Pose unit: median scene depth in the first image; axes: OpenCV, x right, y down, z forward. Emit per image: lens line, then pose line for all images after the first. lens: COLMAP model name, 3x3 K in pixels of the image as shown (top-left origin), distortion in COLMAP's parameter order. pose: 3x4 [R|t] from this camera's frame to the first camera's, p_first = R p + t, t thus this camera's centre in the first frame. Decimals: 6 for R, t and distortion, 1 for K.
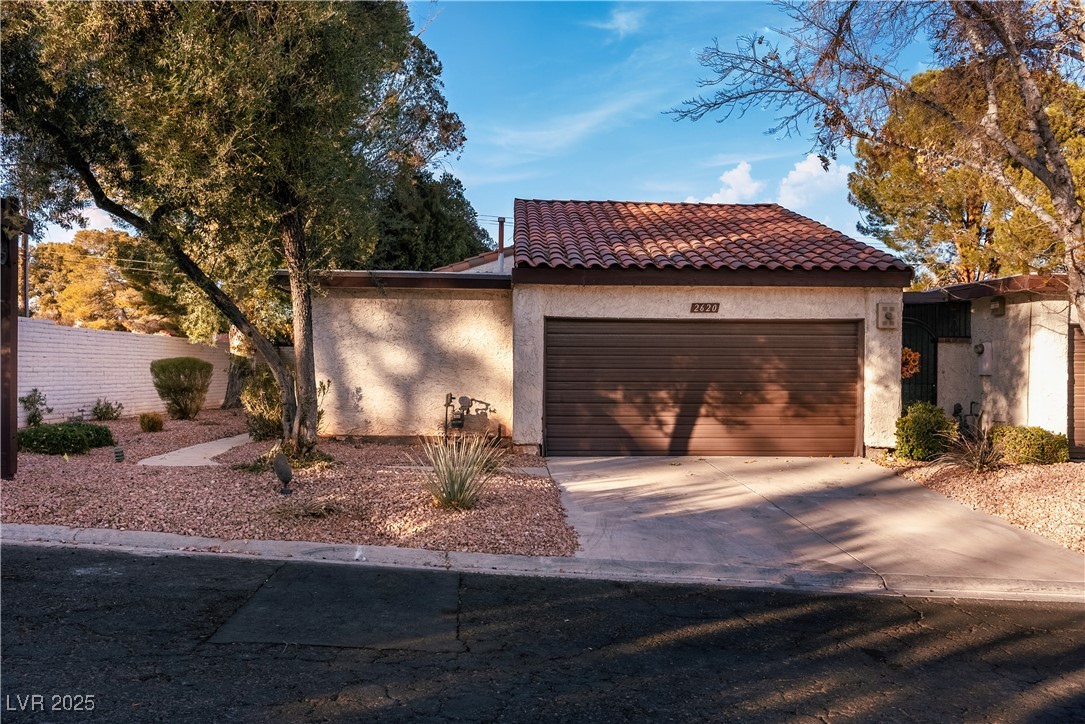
lens RADIAL K [[792.9, 0, 542.3], [0, 792.9, 371.7], [0, 0, 1]] dist [-0.005661, -0.002068]
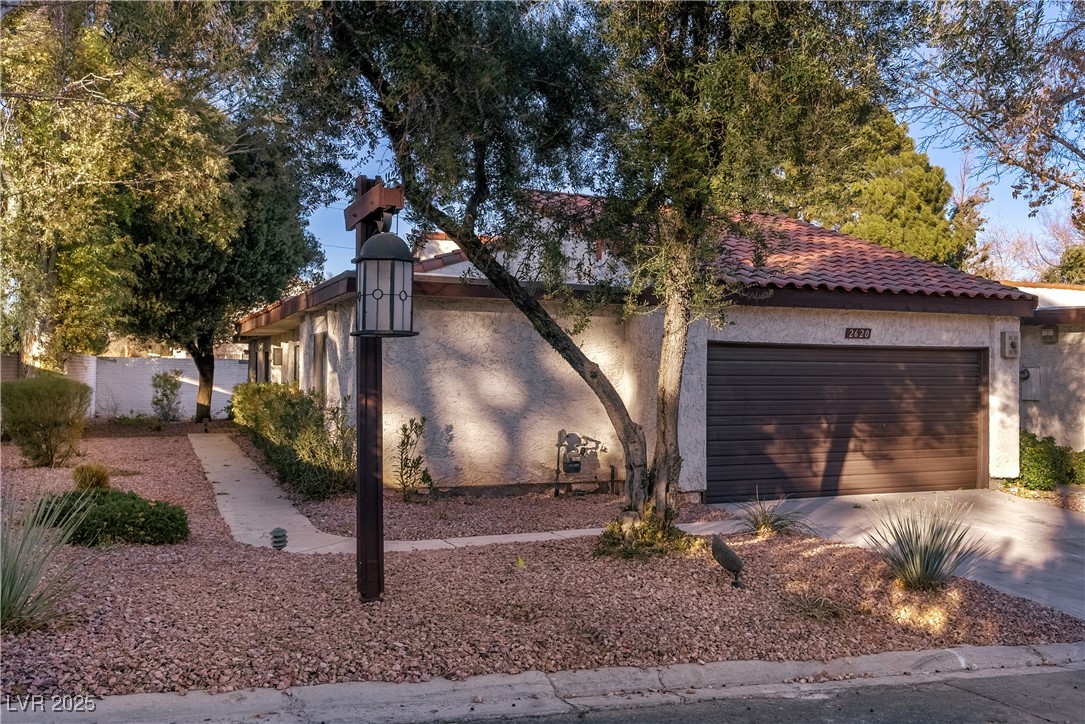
lens RADIAL K [[898.3, 0, 543.2], [0, 898.3, 352.1], [0, 0, 1]] dist [-0.018786, -0.002343]
pose [[0.936419, 0.009168, 0.350764, -0.494540], [-0.001178, 0.999735, -0.022985, -0.034036], [-0.350881, 0.021111, 0.936182, 0.154203]]
